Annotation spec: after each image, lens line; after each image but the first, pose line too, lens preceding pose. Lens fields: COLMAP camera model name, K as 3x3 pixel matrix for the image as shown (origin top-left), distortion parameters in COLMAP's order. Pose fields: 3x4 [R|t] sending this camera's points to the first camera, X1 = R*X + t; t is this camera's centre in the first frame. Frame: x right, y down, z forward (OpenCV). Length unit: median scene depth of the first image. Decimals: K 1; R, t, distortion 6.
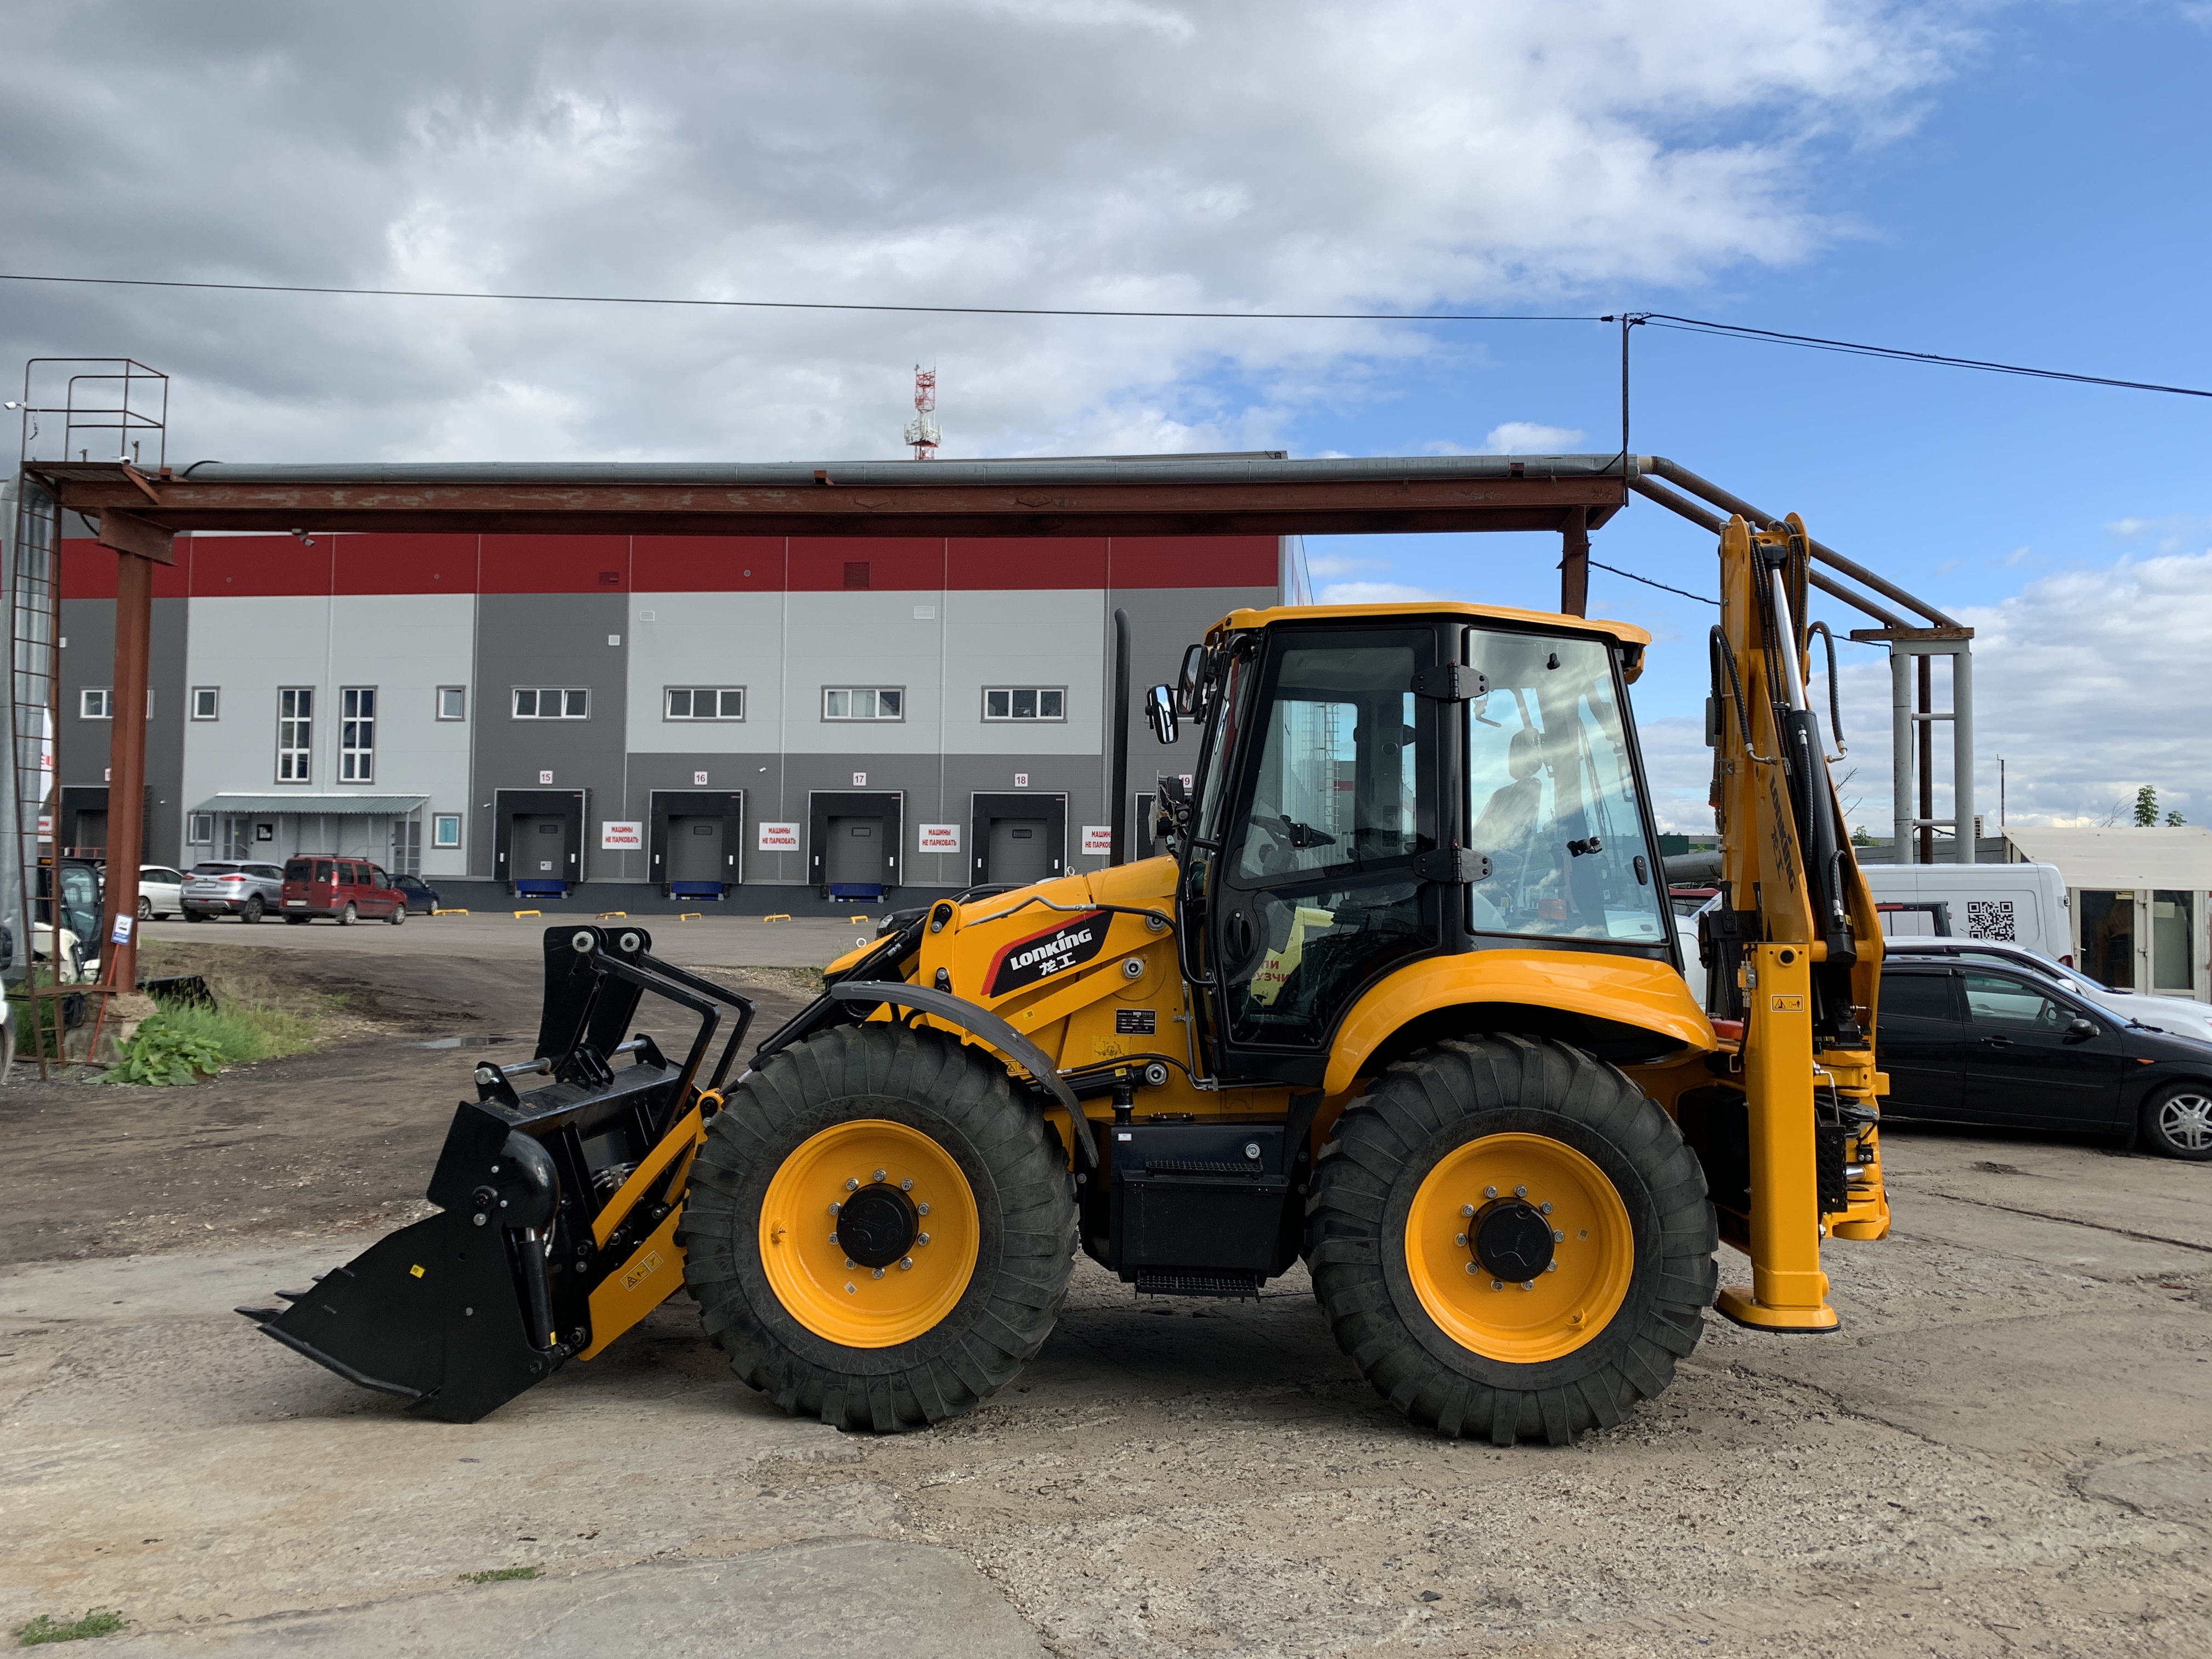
lens RADIAL K [[1723.5, 0, 1151.4], [0, 1723.5, 781.2], [0, 0, 1]] dist [0.028712, -0.042179]
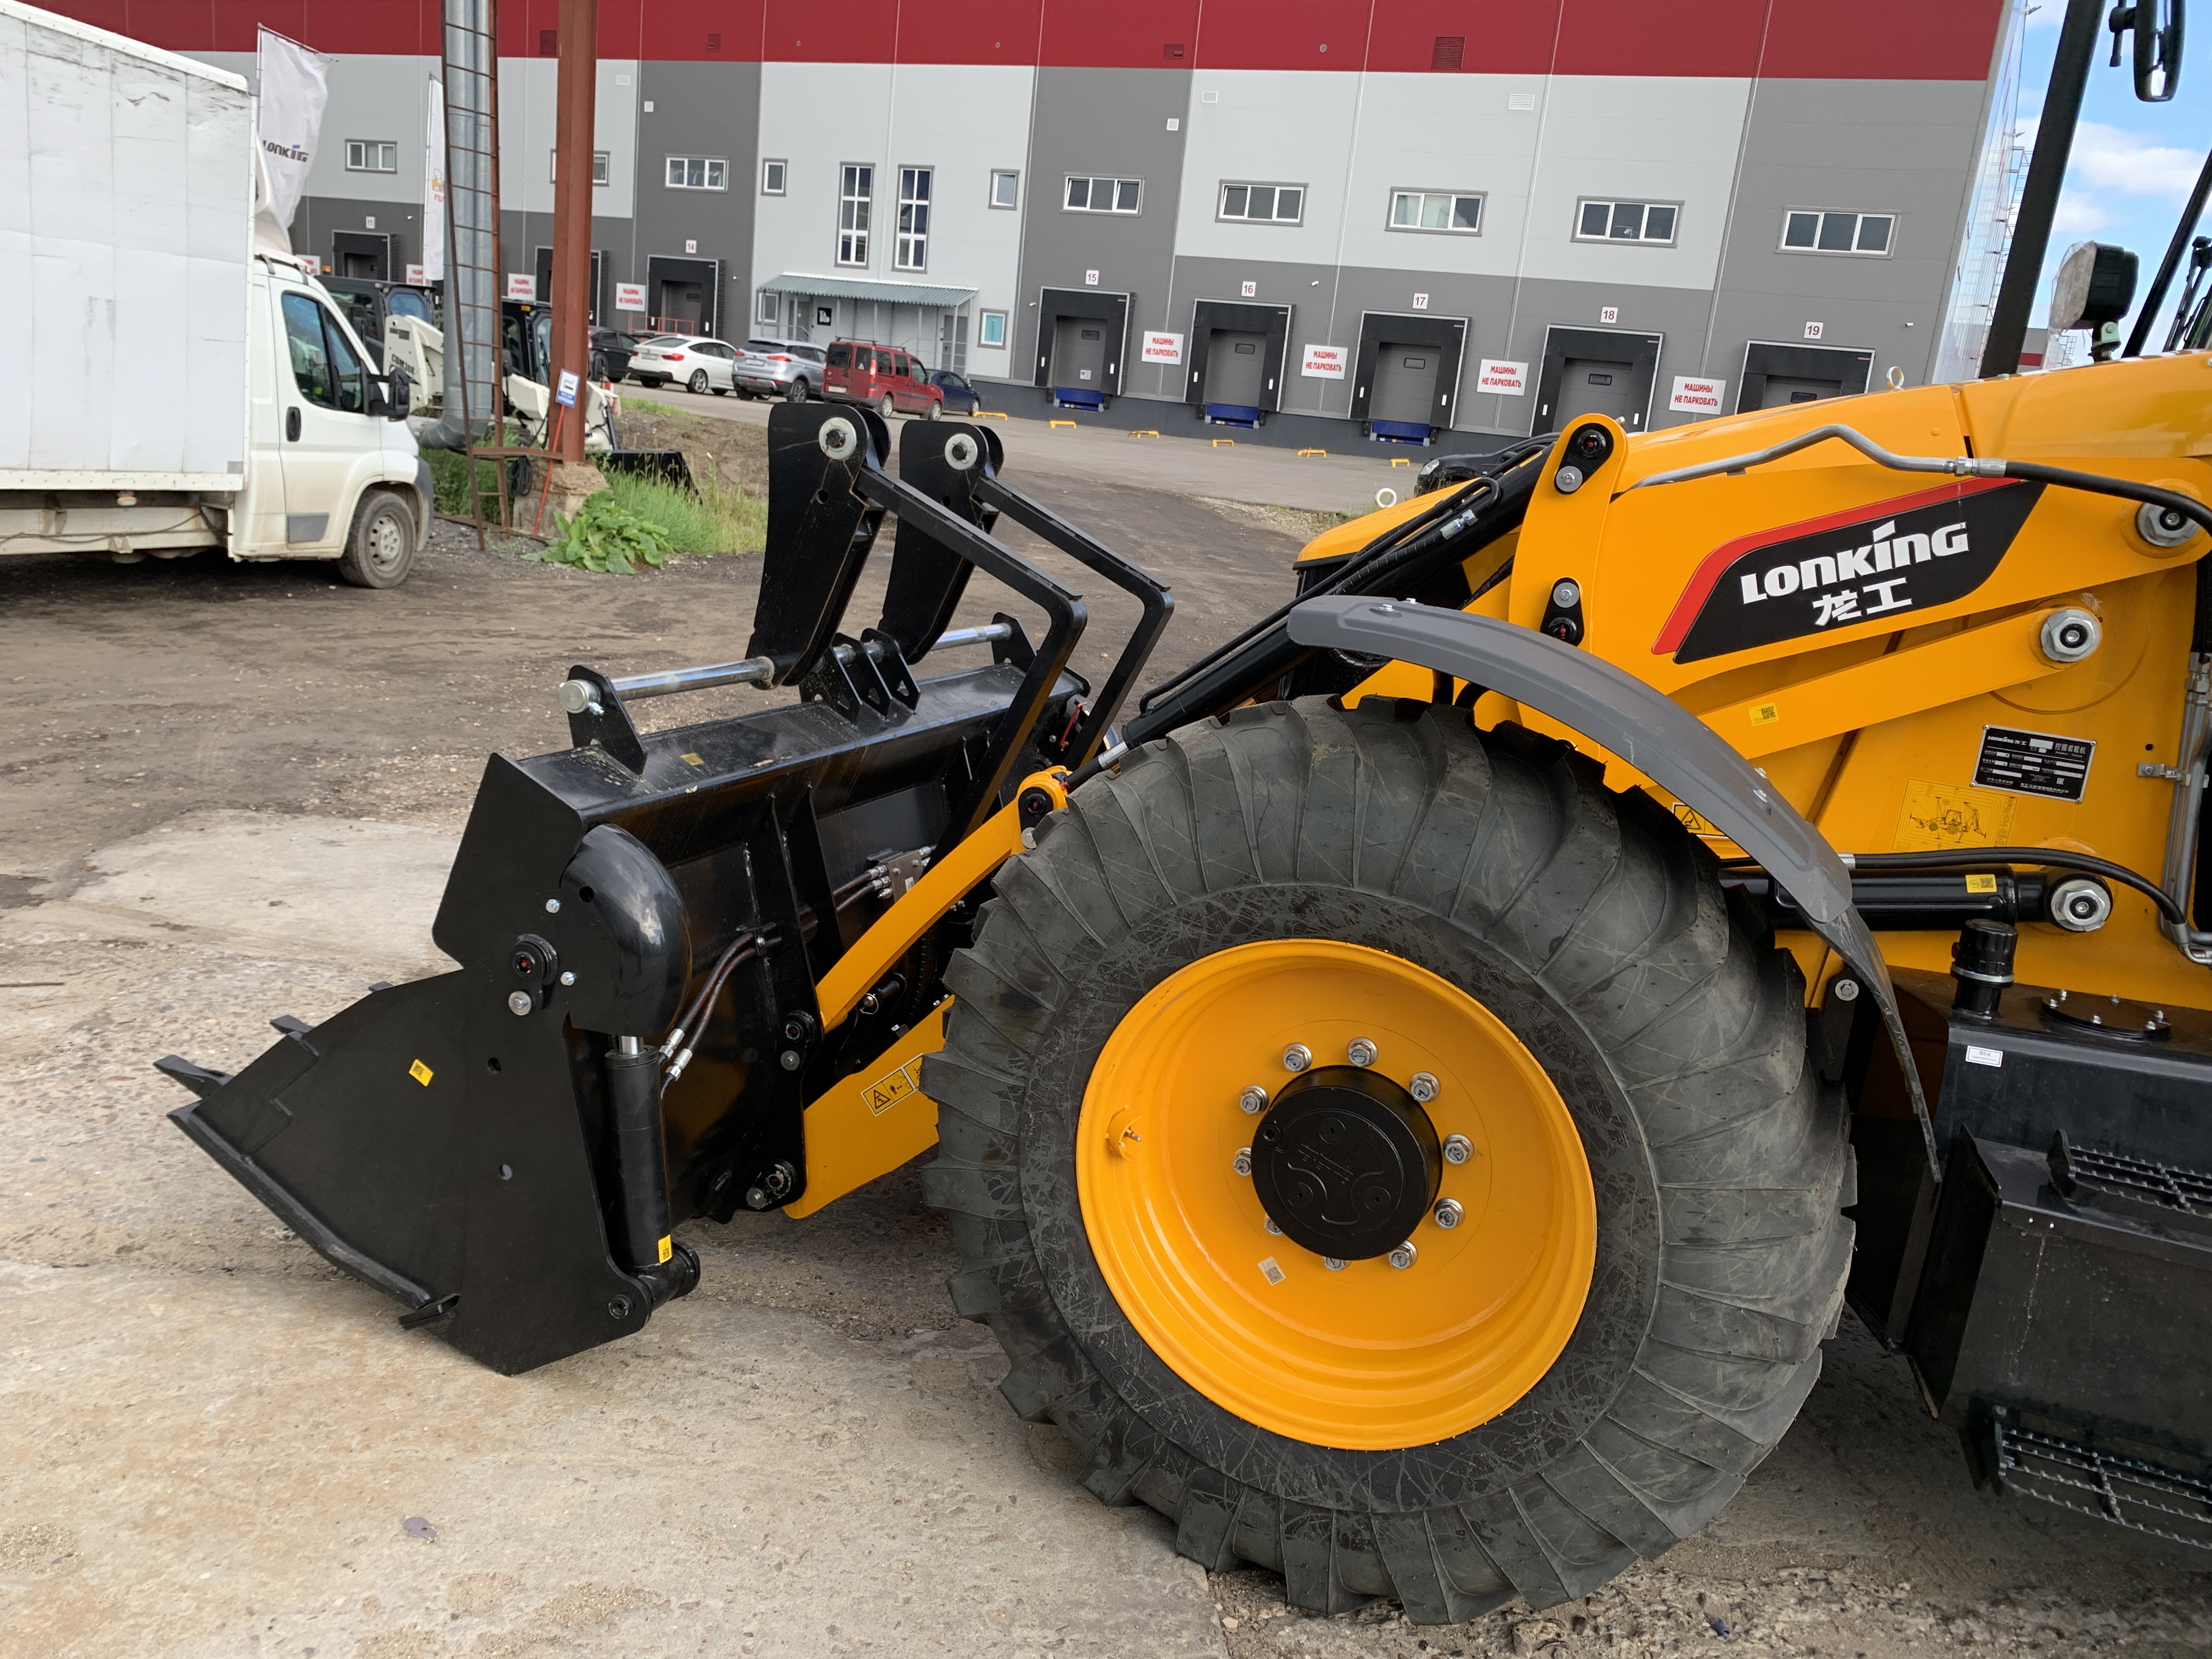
lens RADIAL K [[1723.5, 0, 1071.2], [0, 1723.5, 814.4], [0, 0, 1]] dist [0.028712, -0.042179]
pose [[0.934011, 0.161719, -0.318545, -0.041376], [-0.066806, 0.955008, 0.288957, 0.022394], [0.350943, -0.248608, 0.902792, 0.254928]]
